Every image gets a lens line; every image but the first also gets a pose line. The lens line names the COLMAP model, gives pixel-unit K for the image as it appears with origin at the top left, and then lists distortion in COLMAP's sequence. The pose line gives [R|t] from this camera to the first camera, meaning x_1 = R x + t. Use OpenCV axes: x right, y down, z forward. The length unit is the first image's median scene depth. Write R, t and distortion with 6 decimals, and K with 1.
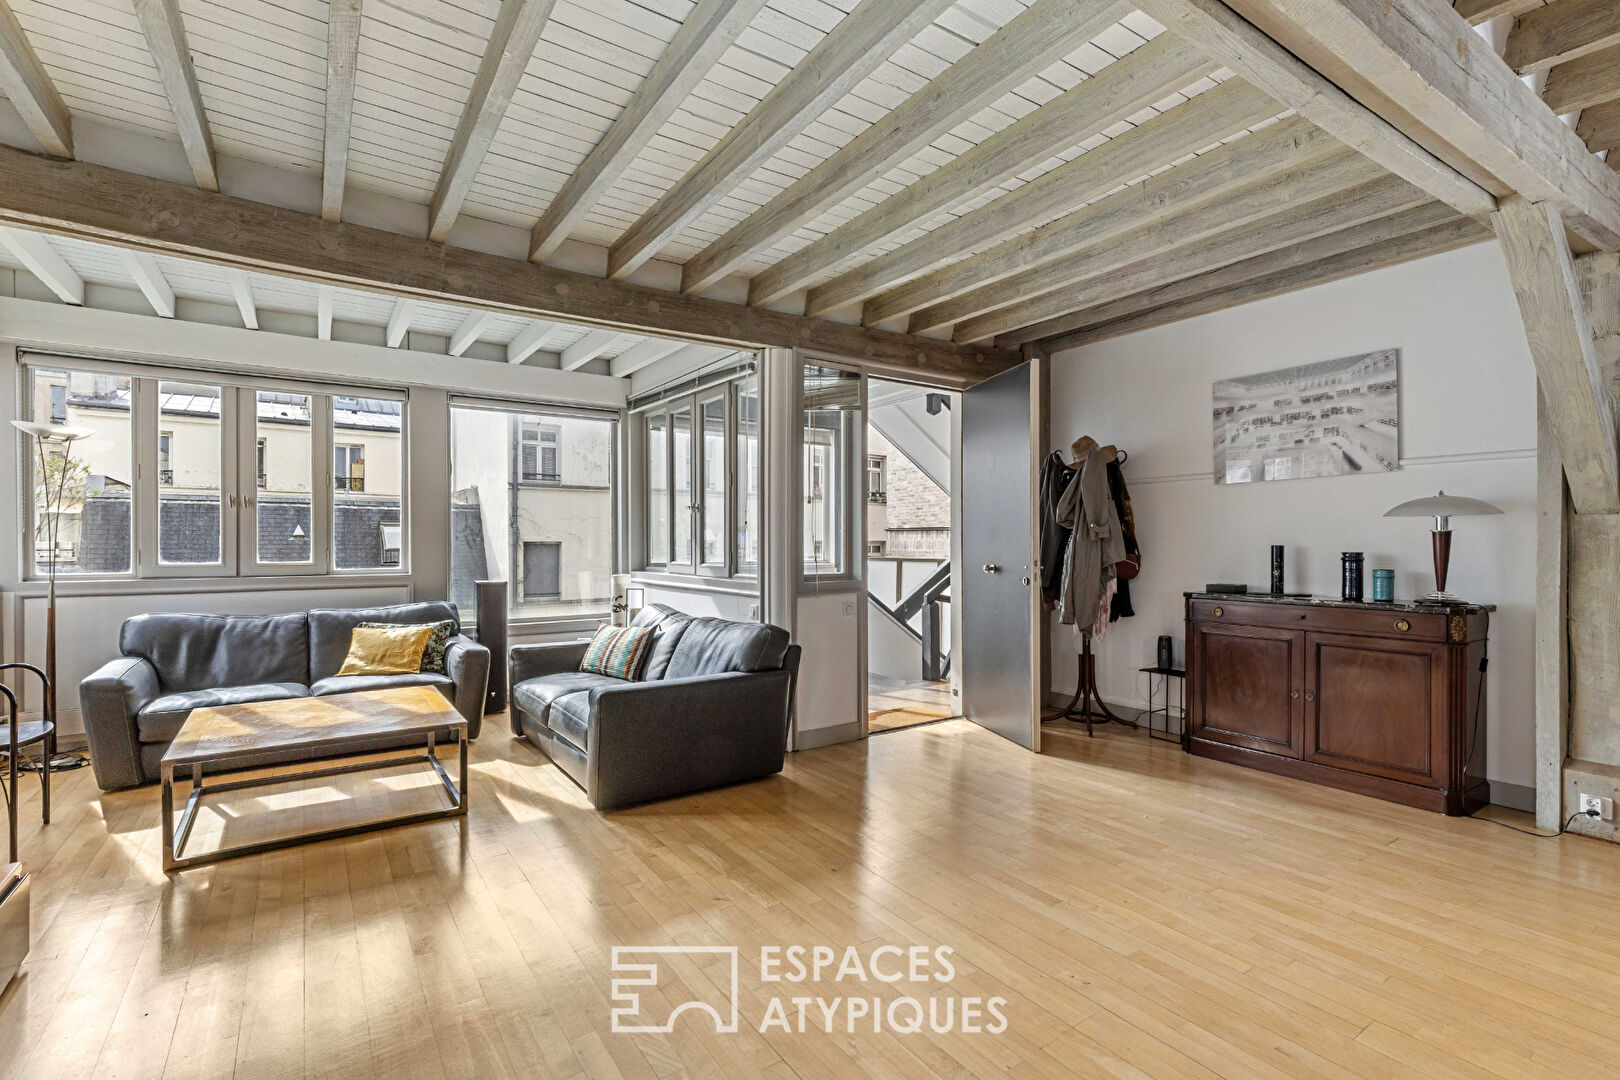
lens RADIAL K [[762.9, 0, 807.8], [0, 762.9, 548.5], [0, 0, 1]] dist [0.000916, 0.000253]
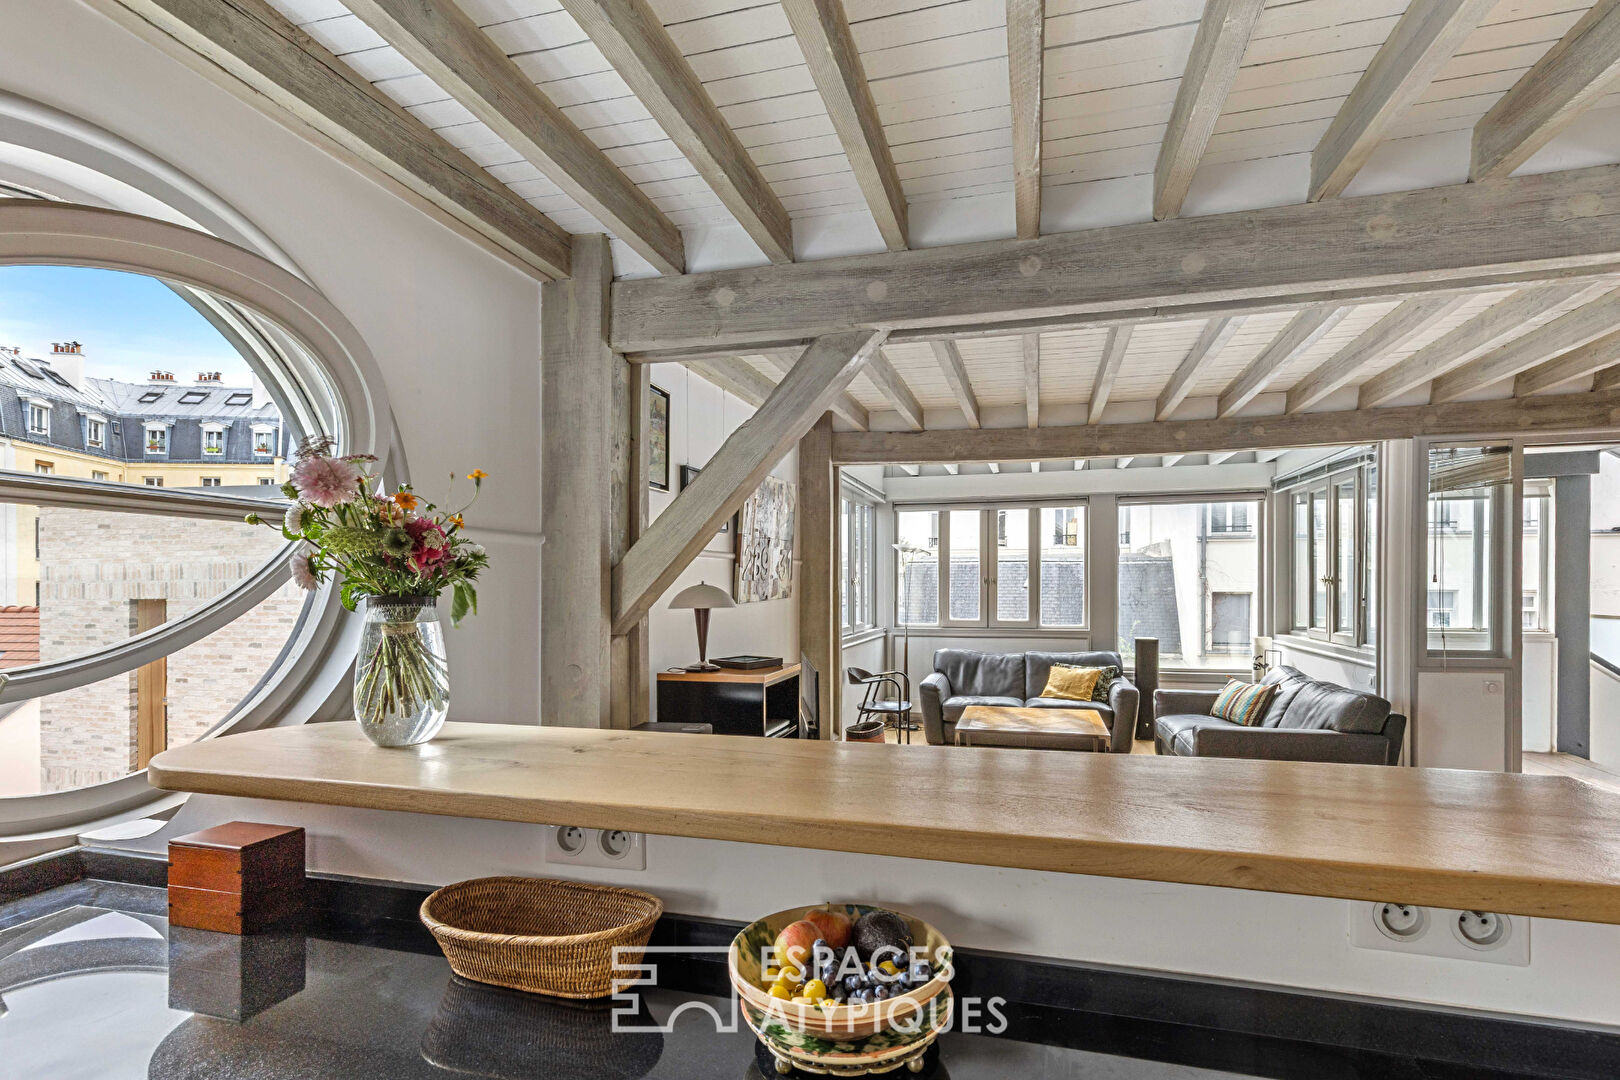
lens RADIAL K [[741.6, 0, 832.0], [0, 741.6, 589.6], [0, 0, 1]] dist [0.000226, -0.000099]
pose [[0.660790, 0.002576, -0.750566, 0.215823], [-0.004963, 0.999987, -0.000938, -0.043182], [0.750554, 0.004344, 0.660795, -0.288362]]
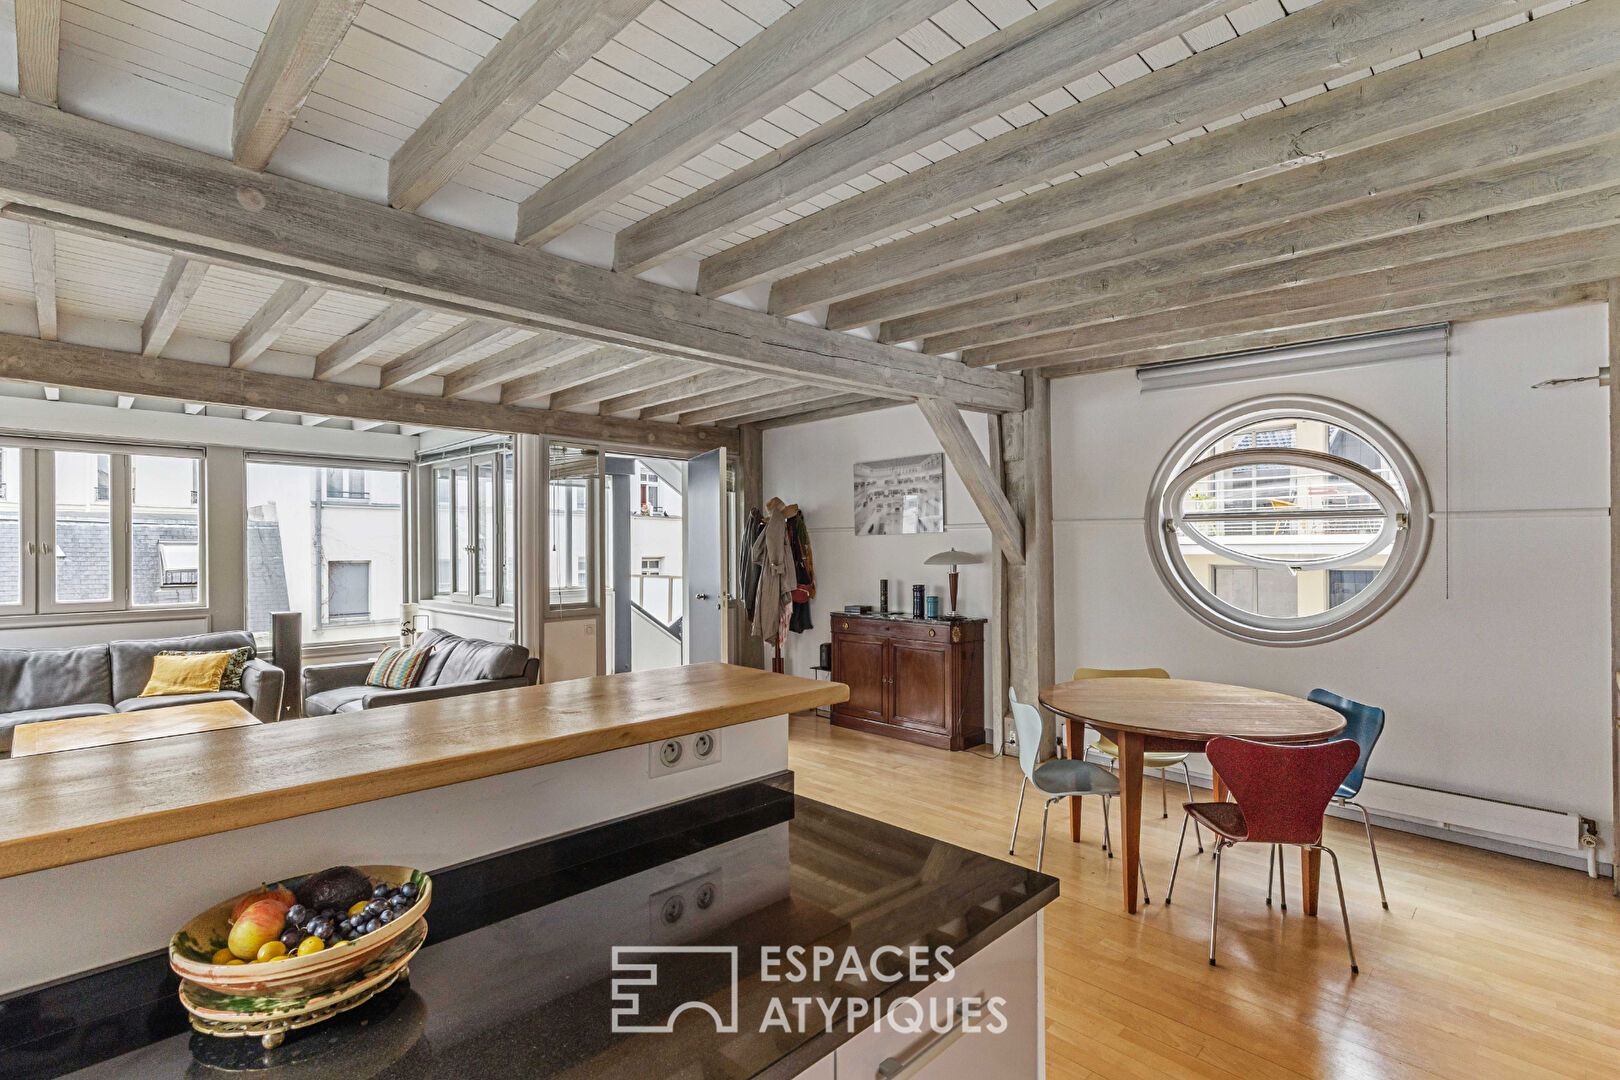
lens RADIAL K [[757.6, 0, 811.8], [0, 757.6, 555.8], [0, 0, 1]] dist [0.000714, 0.000461]
pose [[0.978772, -0.005107, 0.204887, 0.168019], [0.005987, 0.999975, -0.003676, -0.042540], [-0.204864, 0.004825, 0.978779, -0.374490]]
